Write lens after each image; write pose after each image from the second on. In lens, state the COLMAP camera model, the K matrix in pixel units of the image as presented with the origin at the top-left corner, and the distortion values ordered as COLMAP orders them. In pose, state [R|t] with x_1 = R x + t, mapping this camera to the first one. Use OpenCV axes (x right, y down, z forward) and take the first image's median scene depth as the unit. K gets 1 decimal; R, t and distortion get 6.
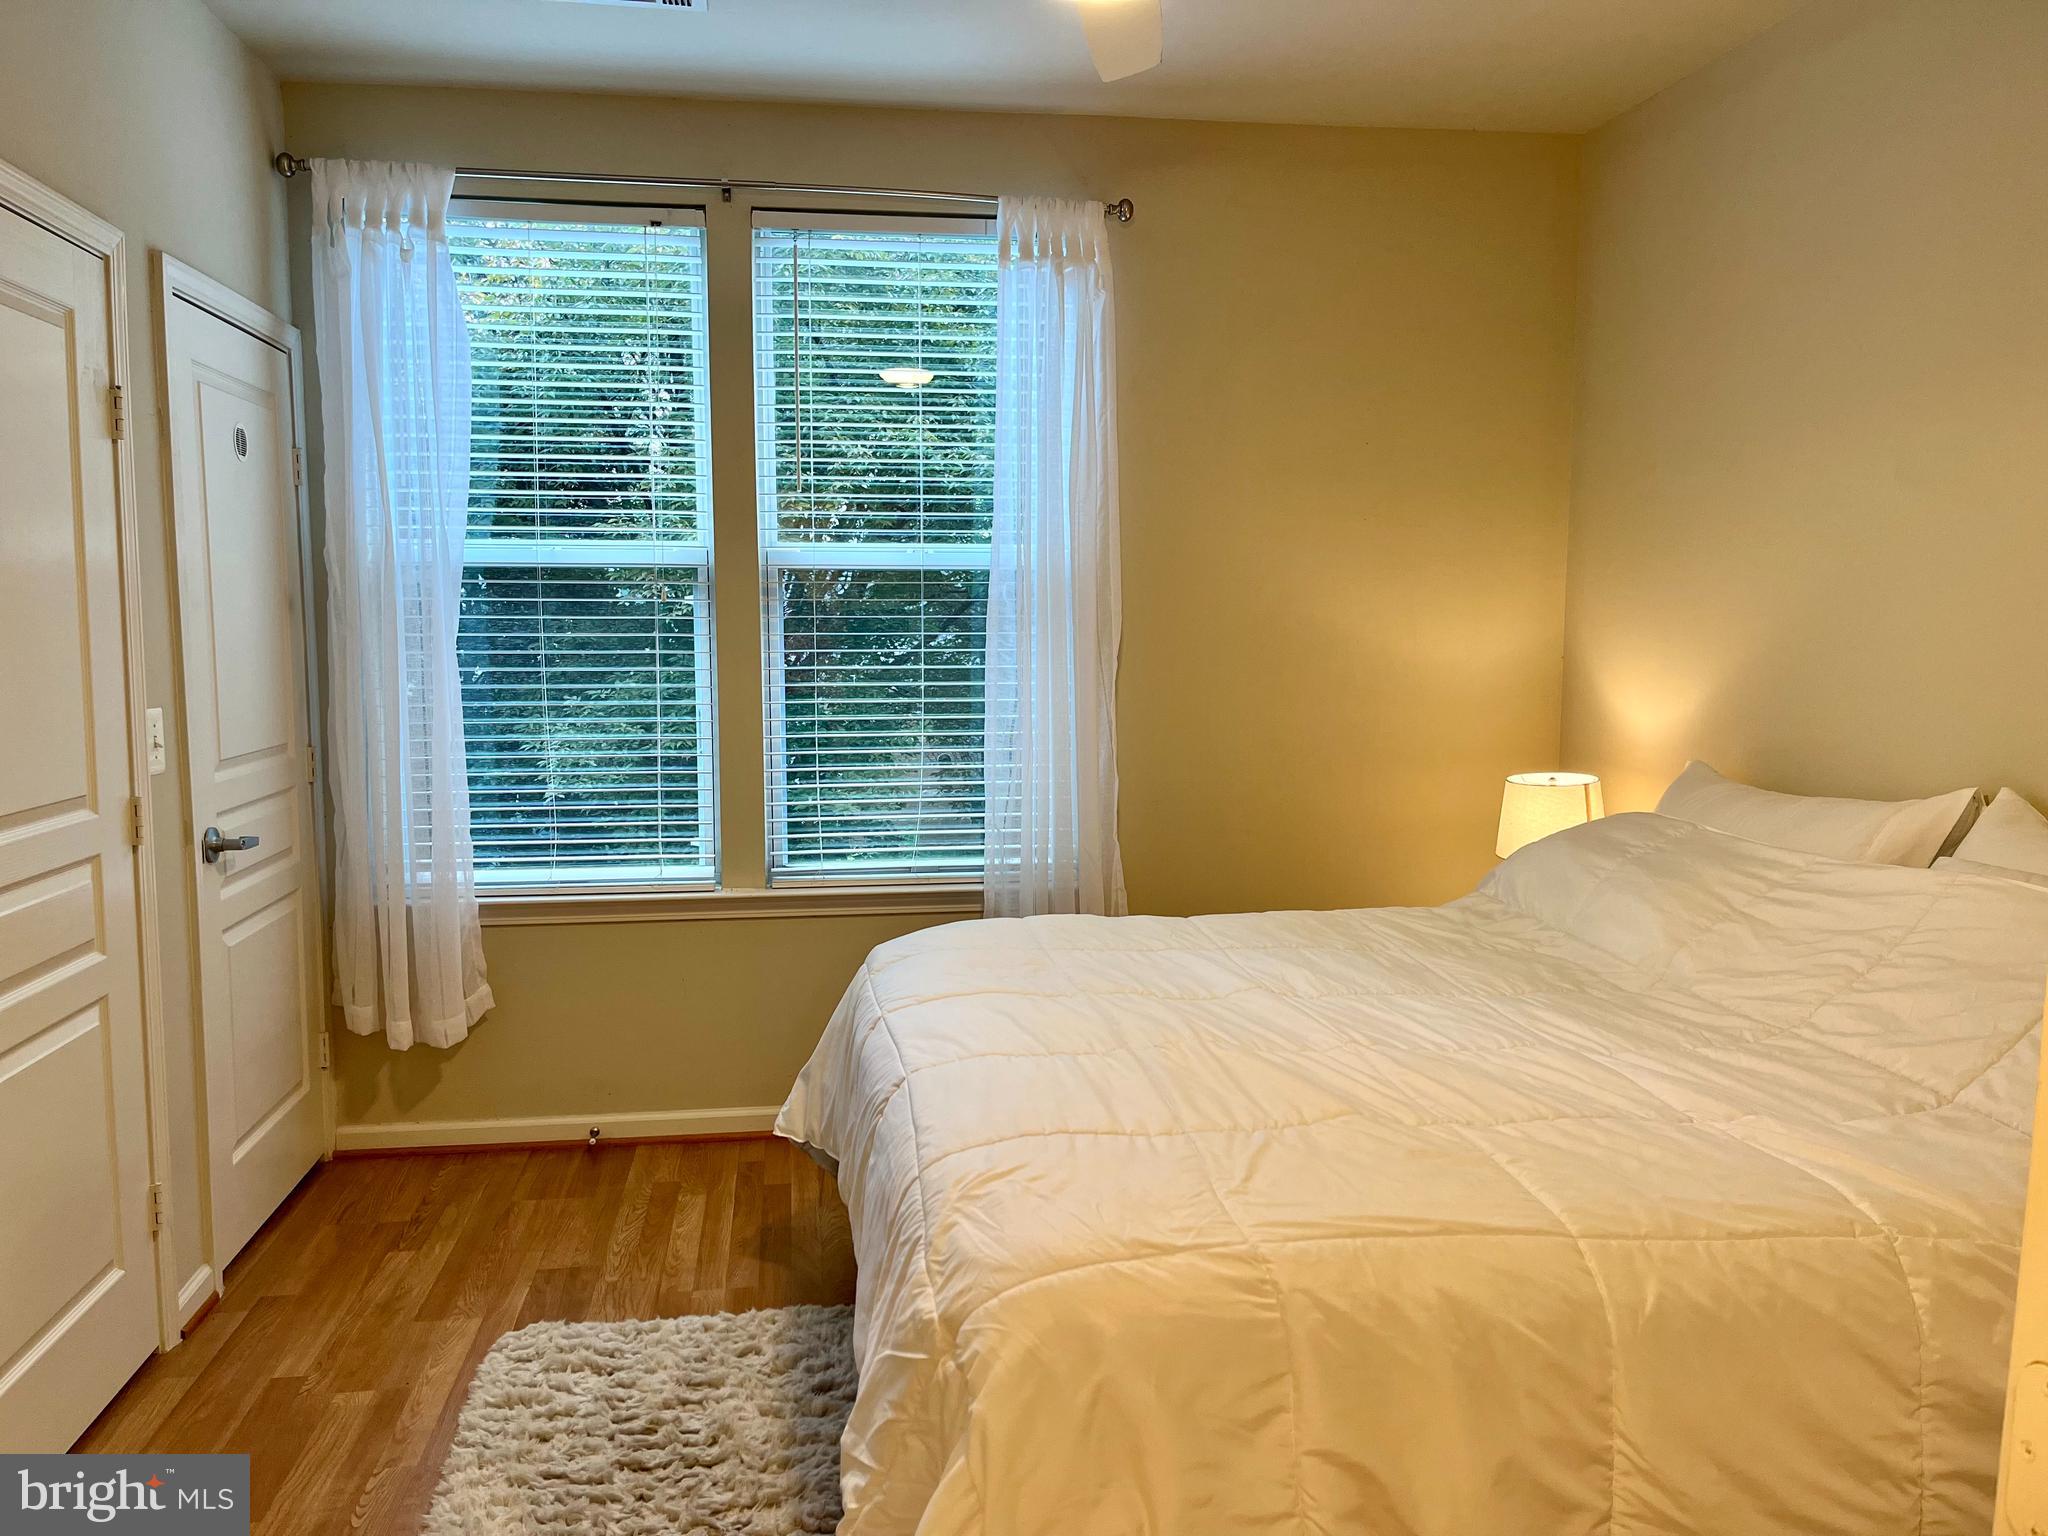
lens RADIAL K [[1547.2, 0, 1022.4], [0, 1547.2, 776.8], [0, 0, 1]] dist [0.050531, -0.065342]
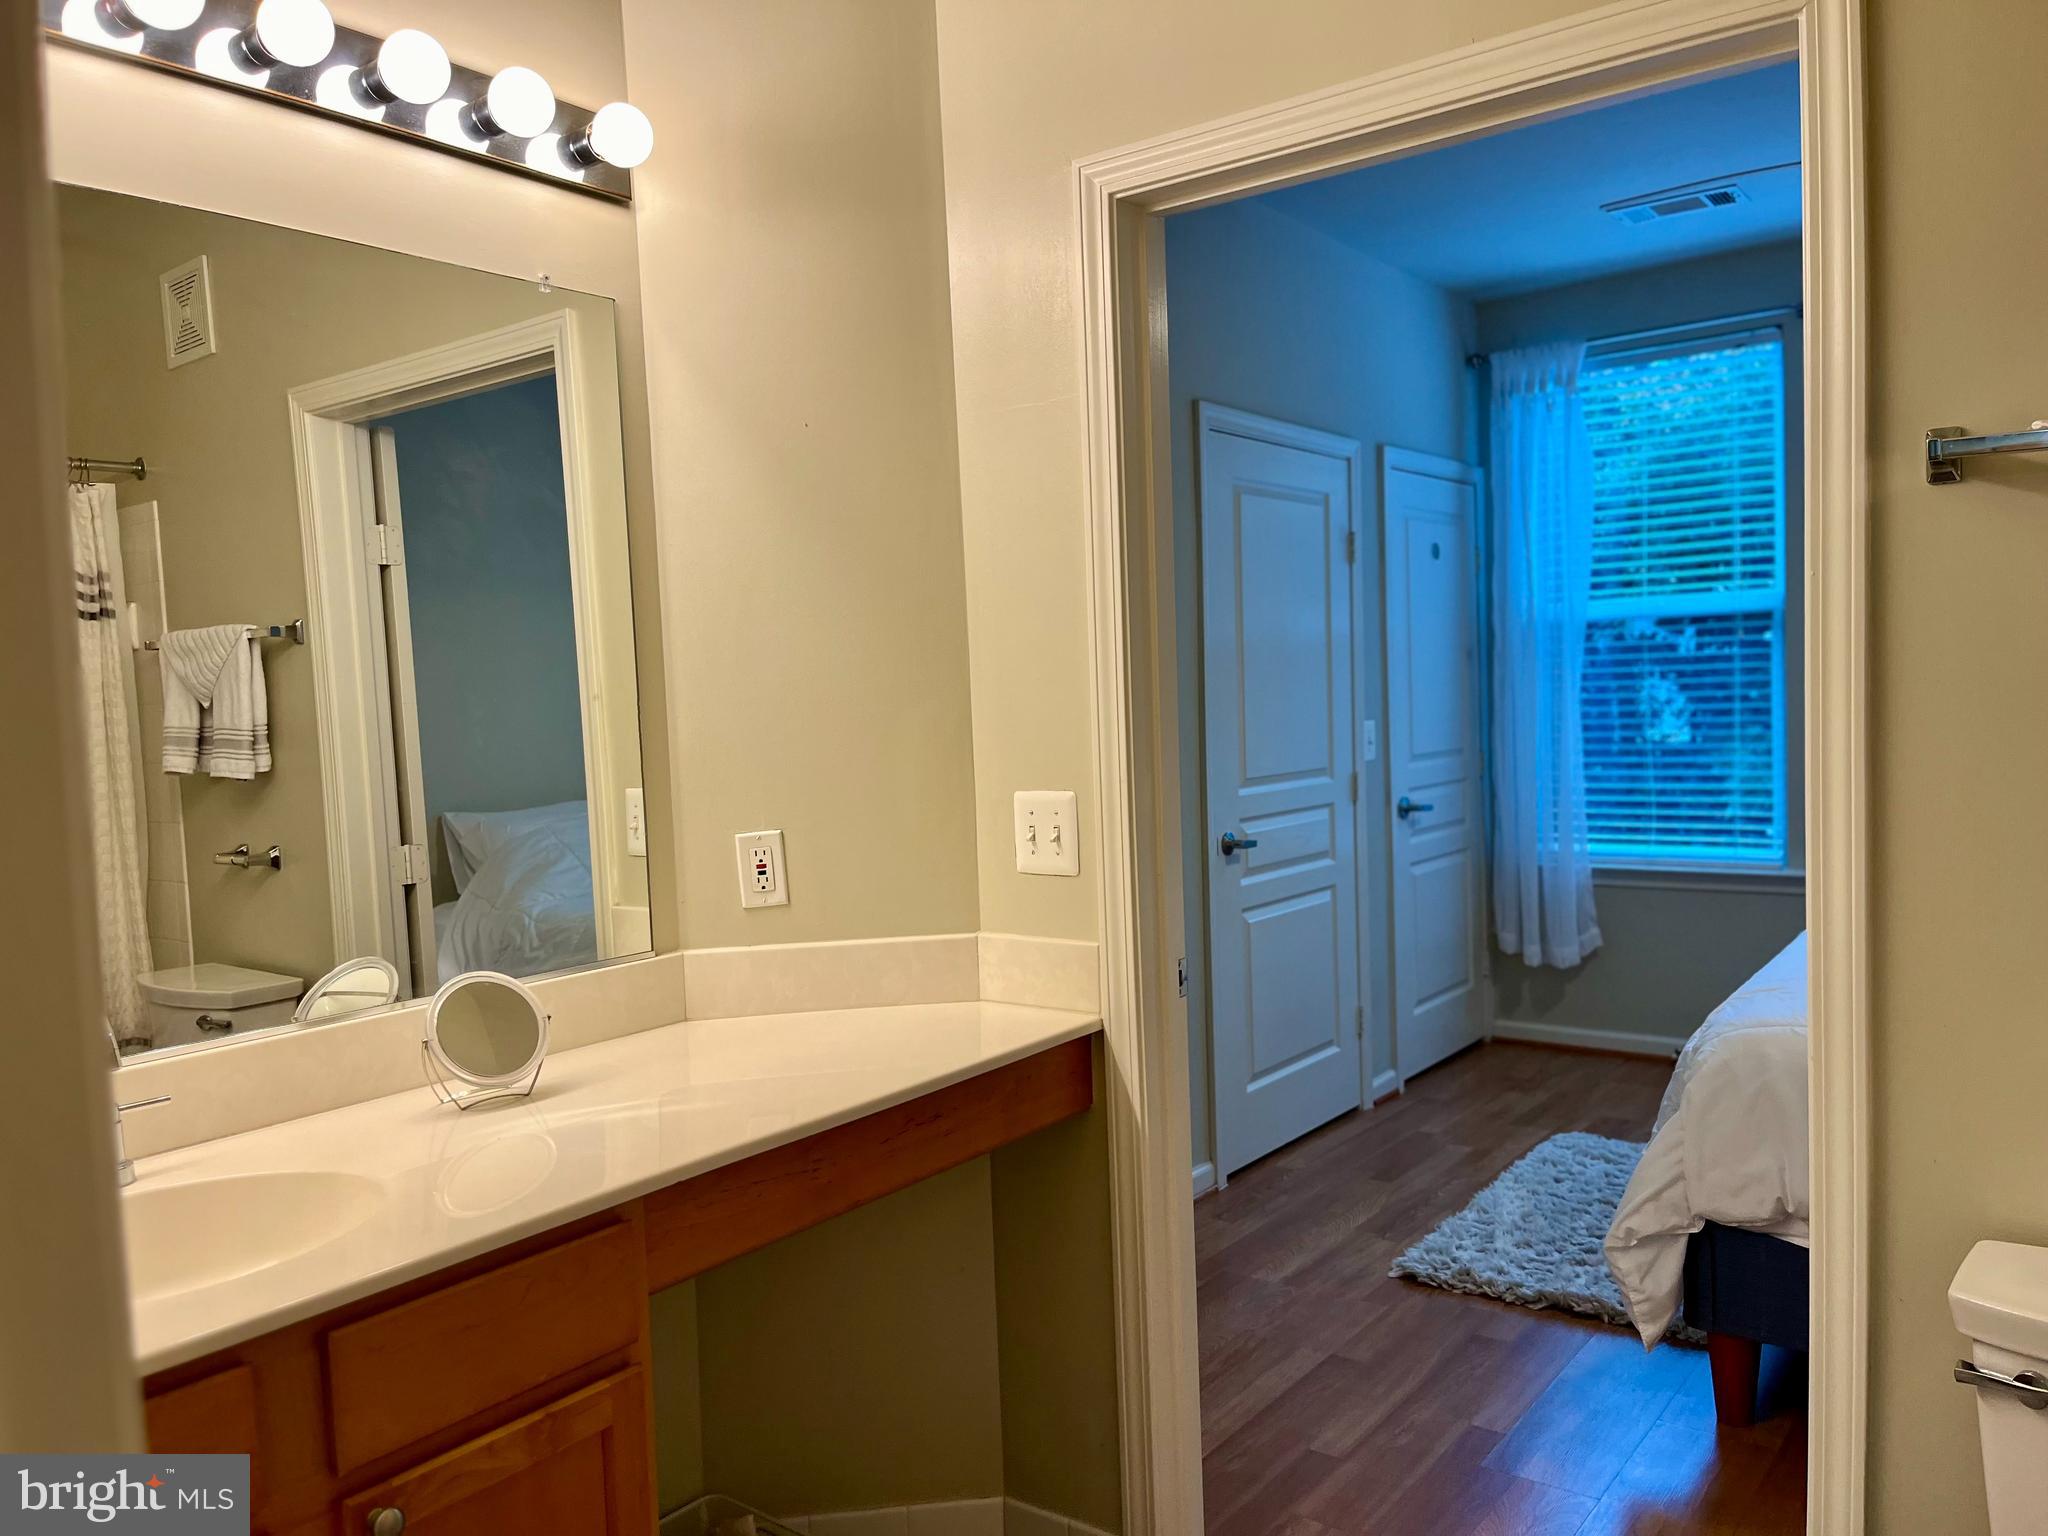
lens RADIAL K [[1547.2, 0, 1017.1], [0, 1547.2, 767.4], [0, 0, 1]] dist [0.050531, -0.065342]
pose [[0.696602, 0.007969, -0.717414, 0.294805], [-0.035342, 0.999106, -0.023219, 0.046201], [0.716587, 0.041529, 0.696260, -0.334148]]
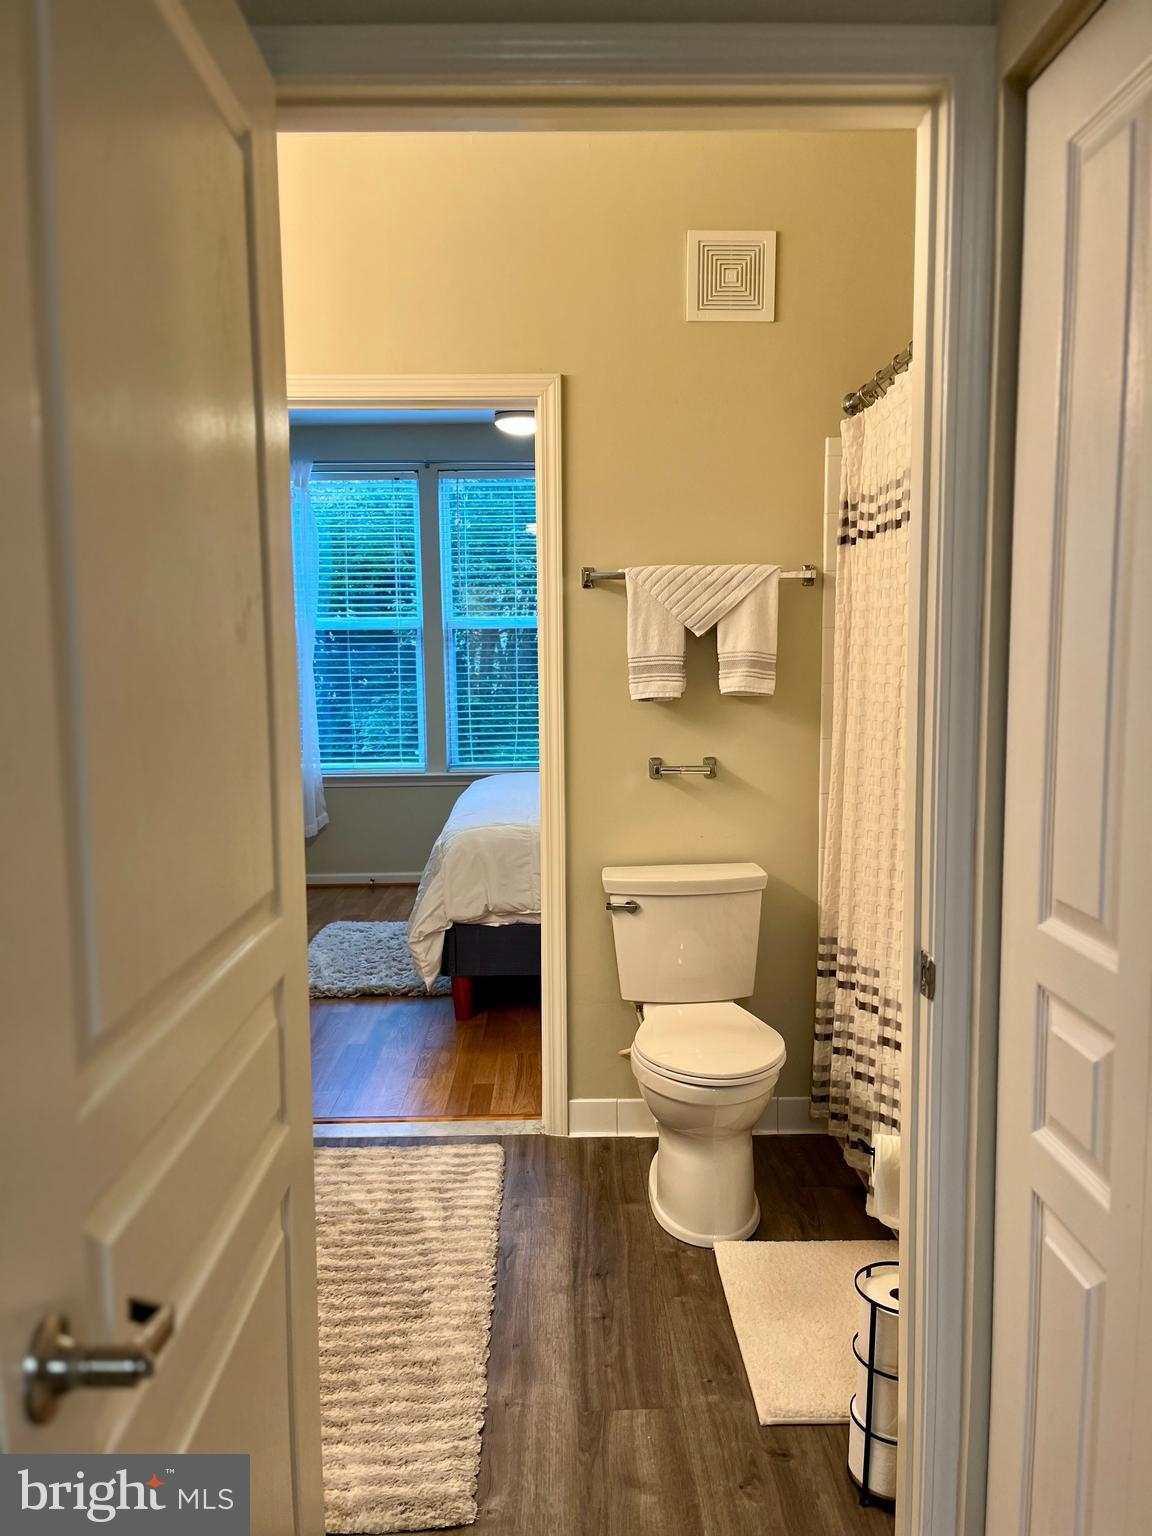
lens RADIAL K [[1160.4, 0, 589.5], [0, 1160.4, 767.5], [0, 0, 1]] dist [0.050531, -0.065342]
pose [[0.992342, -0.002414, -0.123496, 0.270398], [0.001420, 0.999966, -0.008135, 0.087469], [0.123512, 0.007898, 0.992312, -0.698586]]
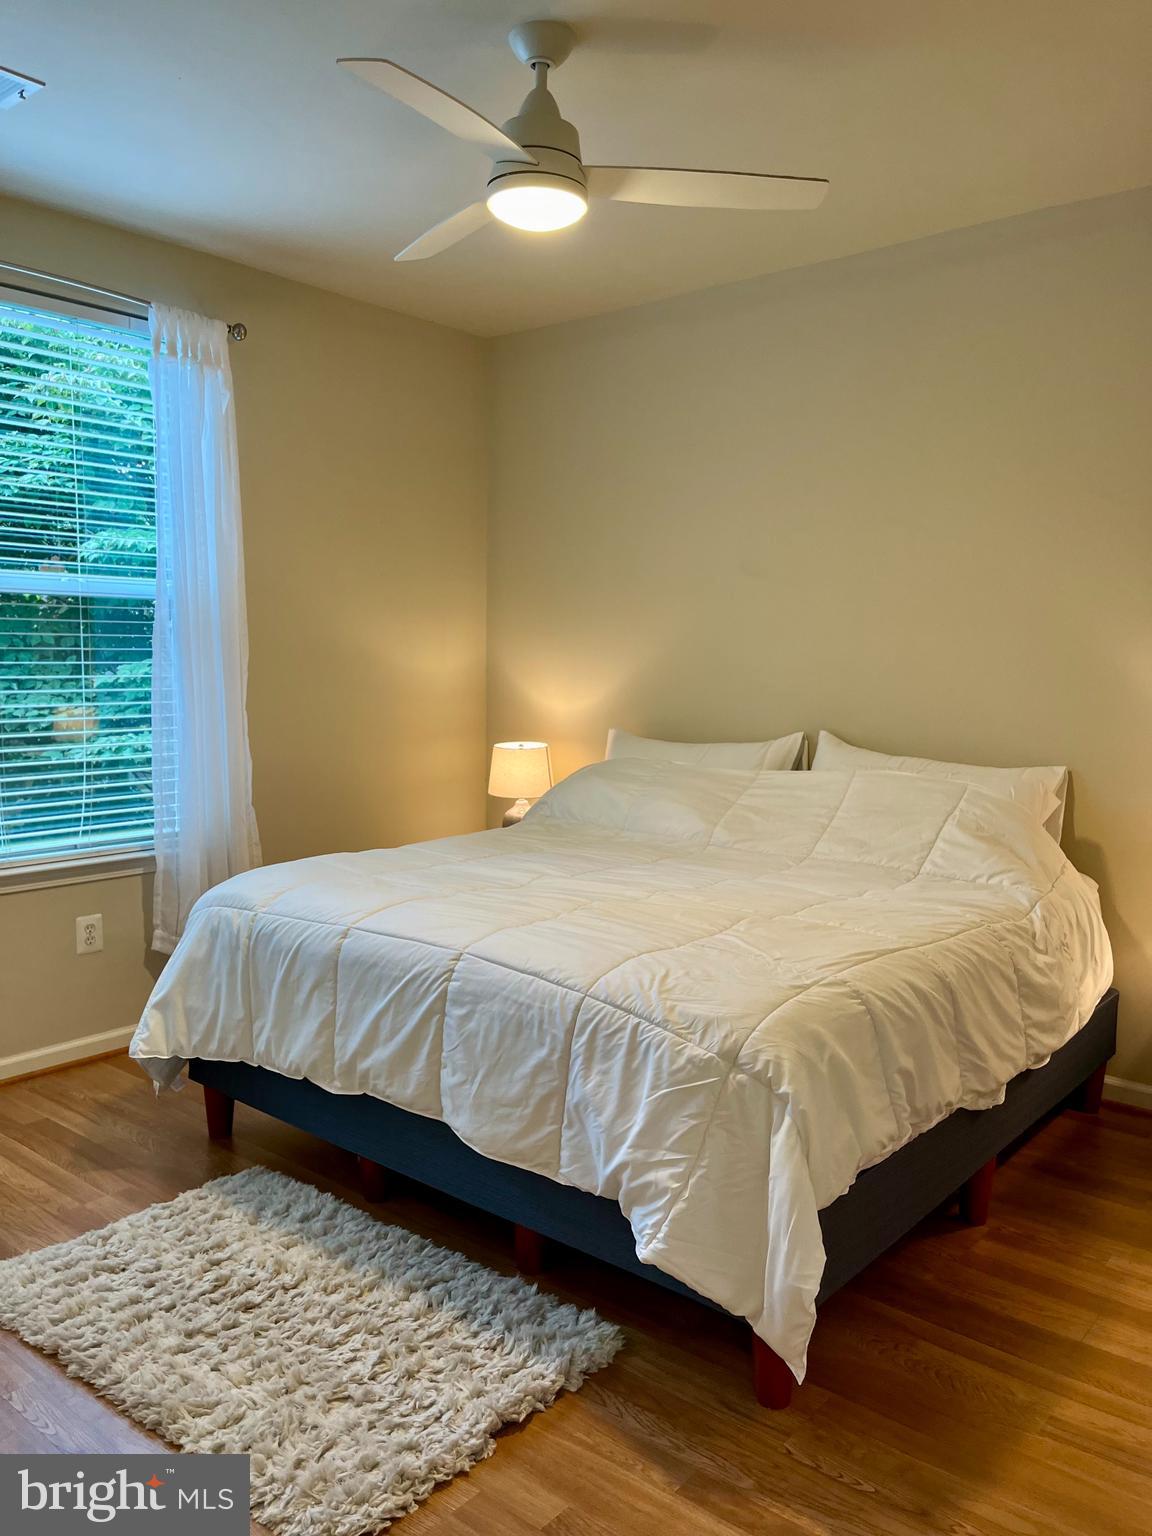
lens RADIAL K [[1160.4, 0, 565.2], [0, 1160.4, 770.5], [0, 0, 1]] dist [0.050531, -0.065342]
pose [[0.753037, -0.056702, 0.655530, -0.417858], [0.059320, 0.998073, 0.018188, 0.008100], [-0.655299, 0.025190, 0.754950, 0.076067]]
